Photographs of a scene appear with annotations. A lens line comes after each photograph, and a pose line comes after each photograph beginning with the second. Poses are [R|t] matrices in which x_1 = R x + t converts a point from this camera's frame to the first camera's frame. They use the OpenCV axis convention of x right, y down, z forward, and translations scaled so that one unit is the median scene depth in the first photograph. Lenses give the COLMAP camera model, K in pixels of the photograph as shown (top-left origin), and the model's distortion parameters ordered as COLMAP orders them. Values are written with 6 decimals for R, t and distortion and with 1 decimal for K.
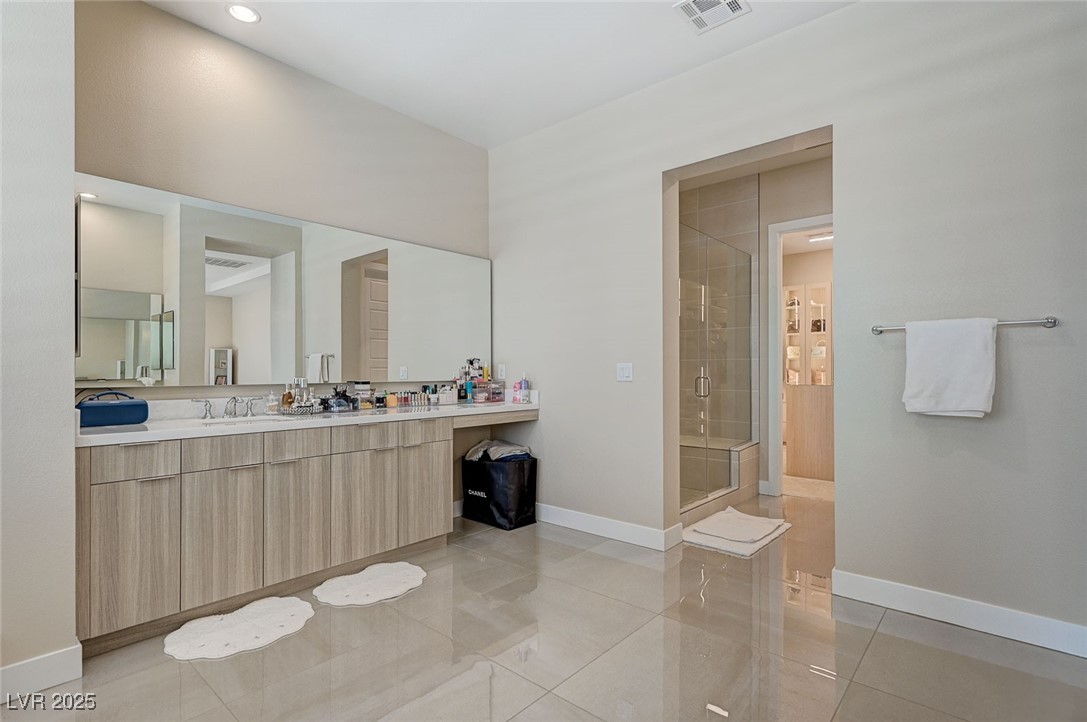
lens RADIAL K [[494.8, 0, 543.5], [0, 494.8, 361.0], [0, 0, 1]] dist [0.018551, -0.000296]
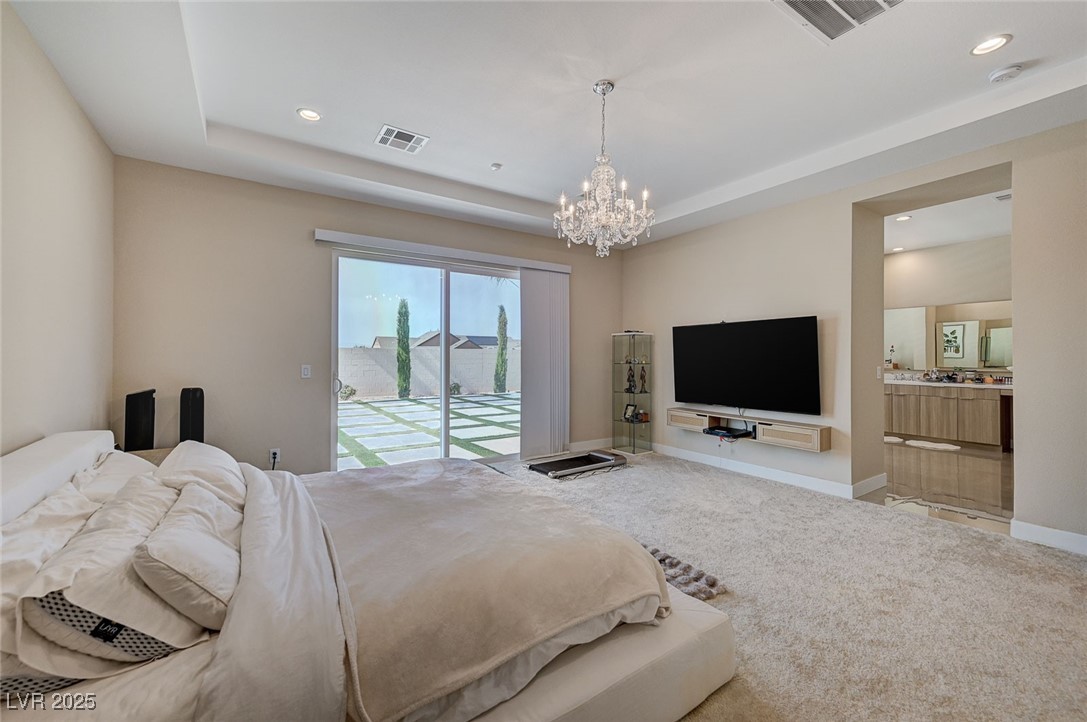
lens RADIAL K [[430.1, 0, 543.5], [0, 430.1, 361.0], [0, 0, 1]] dist [-0.000029, 0.000019]
pose [[-0.246655, 0.007517, -0.969074, 2.135824], [0.014857, 0.999882, 0.003975, -0.039147], [0.968989, -0.013417, -0.246738, -0.392770]]
